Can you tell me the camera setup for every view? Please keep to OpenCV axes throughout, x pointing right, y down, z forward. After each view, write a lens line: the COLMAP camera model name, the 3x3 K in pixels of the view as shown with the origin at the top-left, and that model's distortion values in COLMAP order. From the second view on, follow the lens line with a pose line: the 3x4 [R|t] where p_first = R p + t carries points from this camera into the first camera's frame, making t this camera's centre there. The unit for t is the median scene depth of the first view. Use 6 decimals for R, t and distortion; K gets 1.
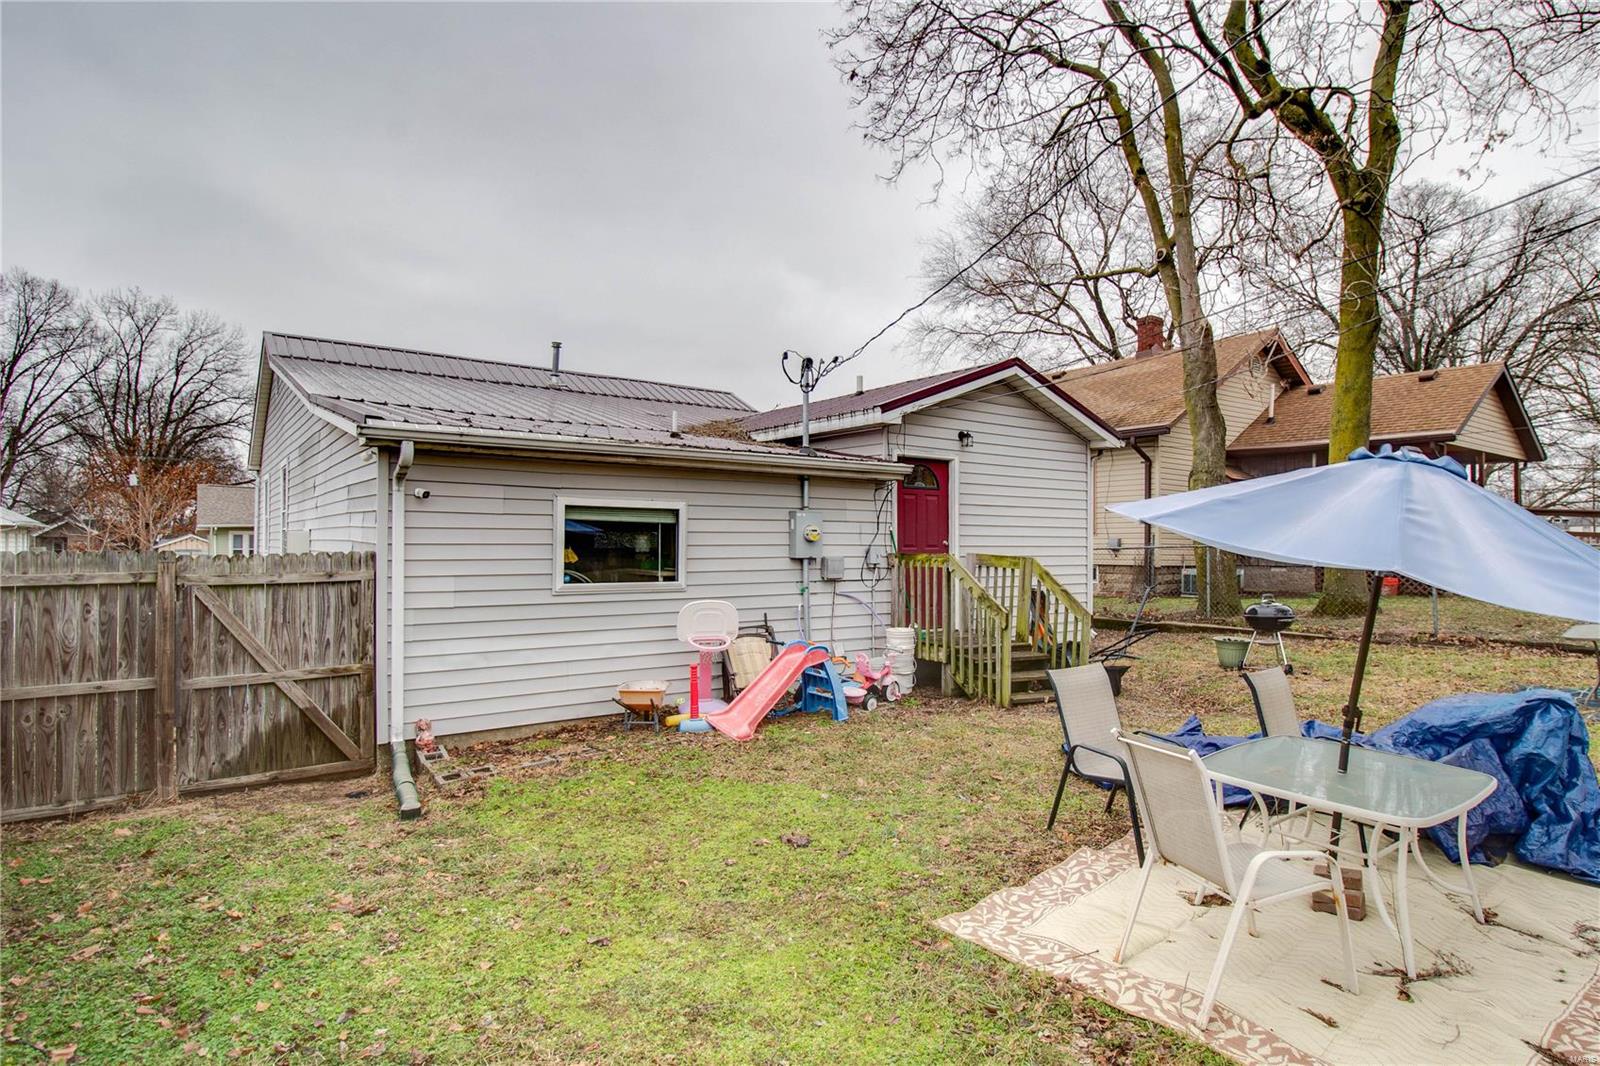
lens RADIAL K [[825.3, 0, 810.2], [0, 825.3, 538.7], [0, 0, 1]] dist [-0.003801, -0.001450]
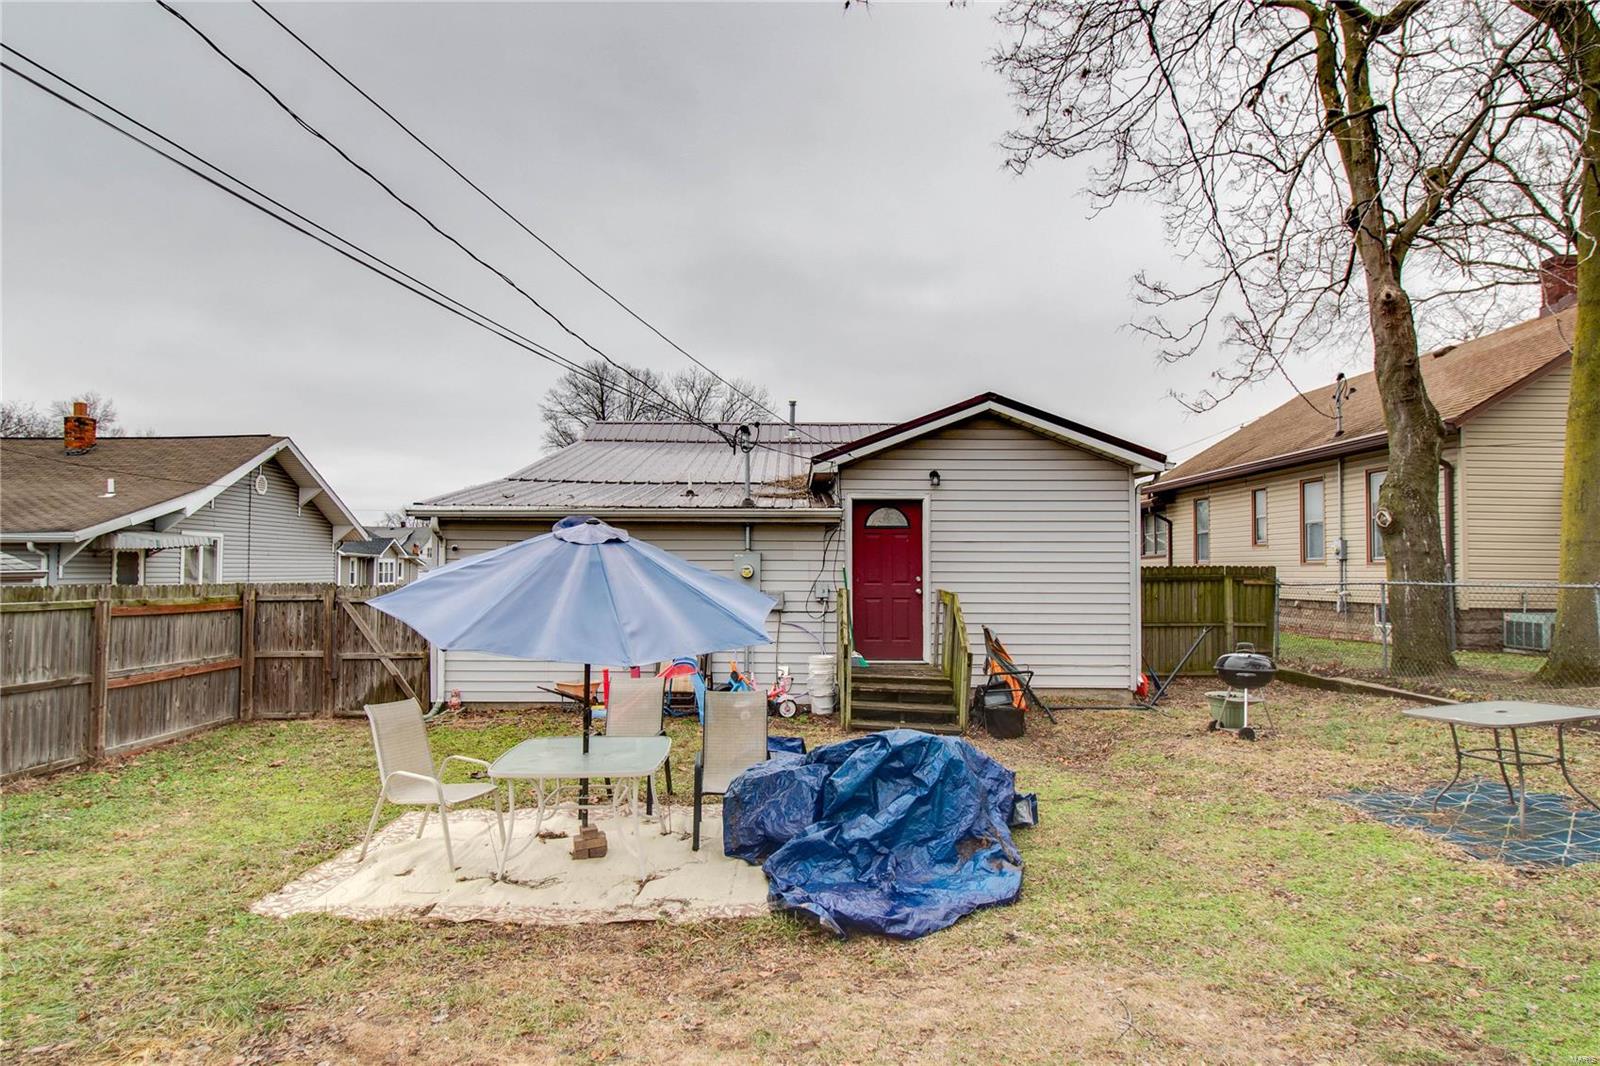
lens RADIAL K [[879.0, 0, 787.7], [0, 879.0, 539.8], [0, 0, 1]] dist [-0.000730, -0.001313]
pose [[0.805360, -0.018914, -0.592484, 0.880317], [0.003246, 0.999617, -0.027499, -0.018127], [0.592777, 0.020224, 0.805113, 0.007799]]
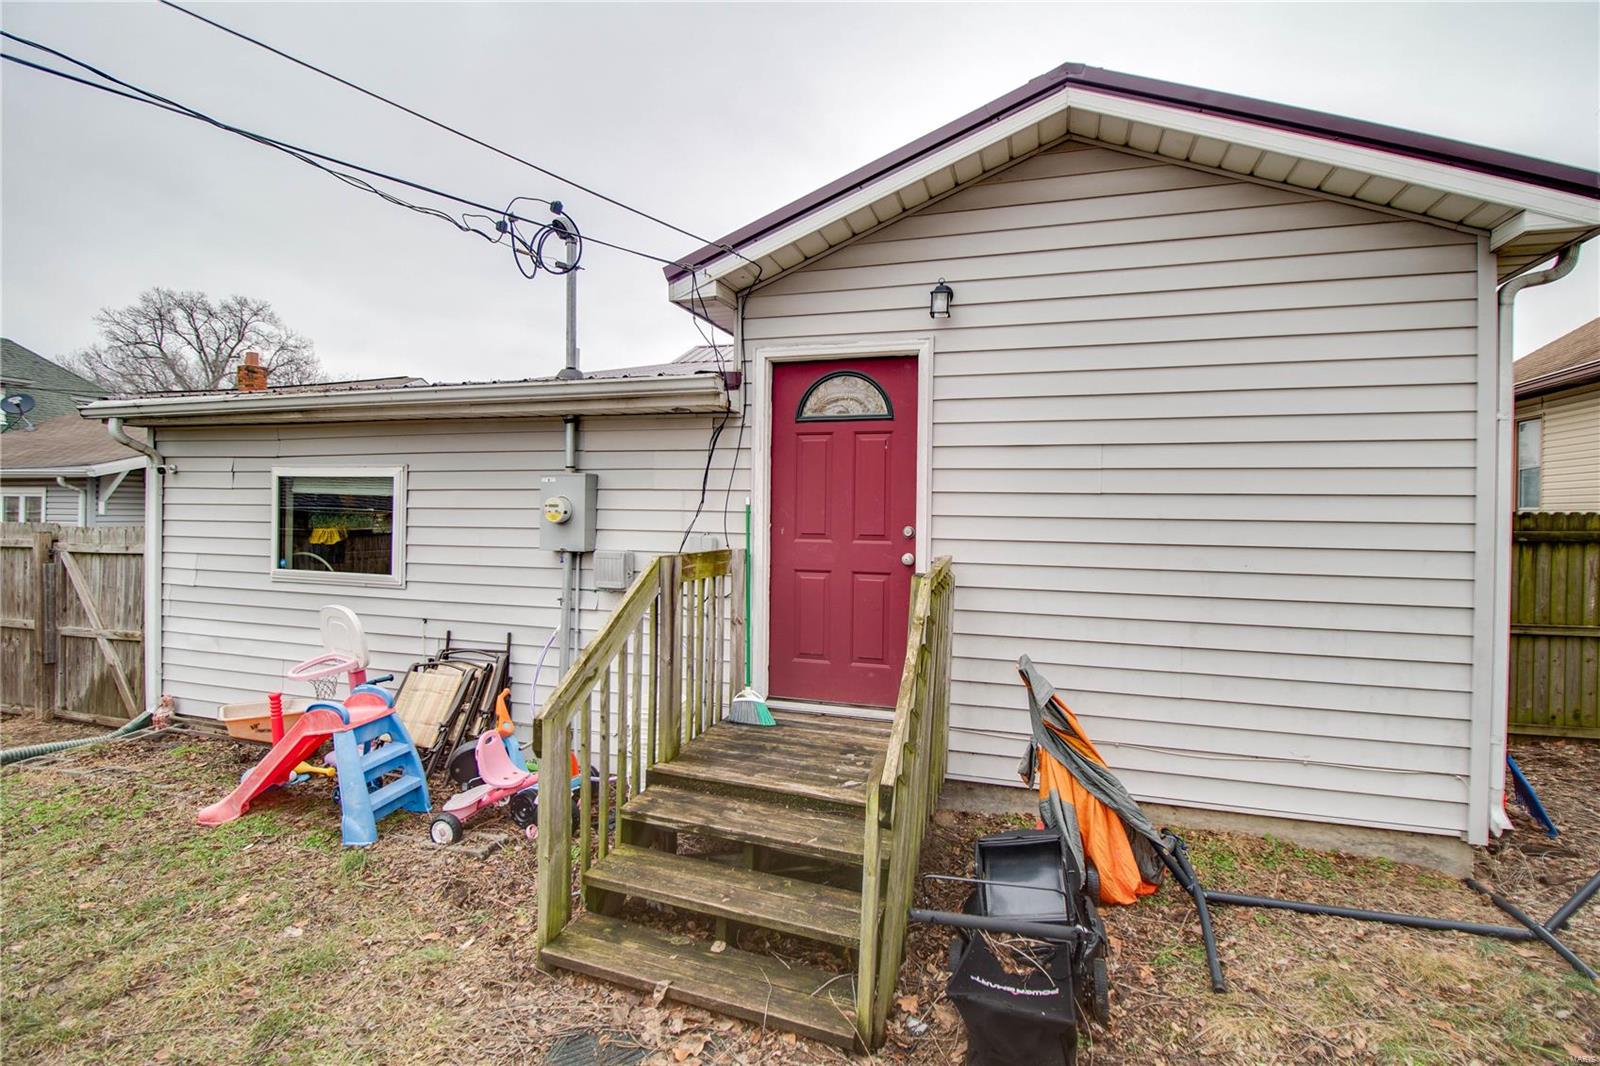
lens RADIAL K [[745.1, 0, 817.3], [0, 745.1, 509.5], [0, 0, 1]] dist [0.000465, -0.011273]
pose [[0.608911, 0.001127, -0.793238, 0.596737], [-0.006240, 0.999975, -0.003369, -0.006830], [0.793214, 0.007001, 0.608902, 0.894967]]
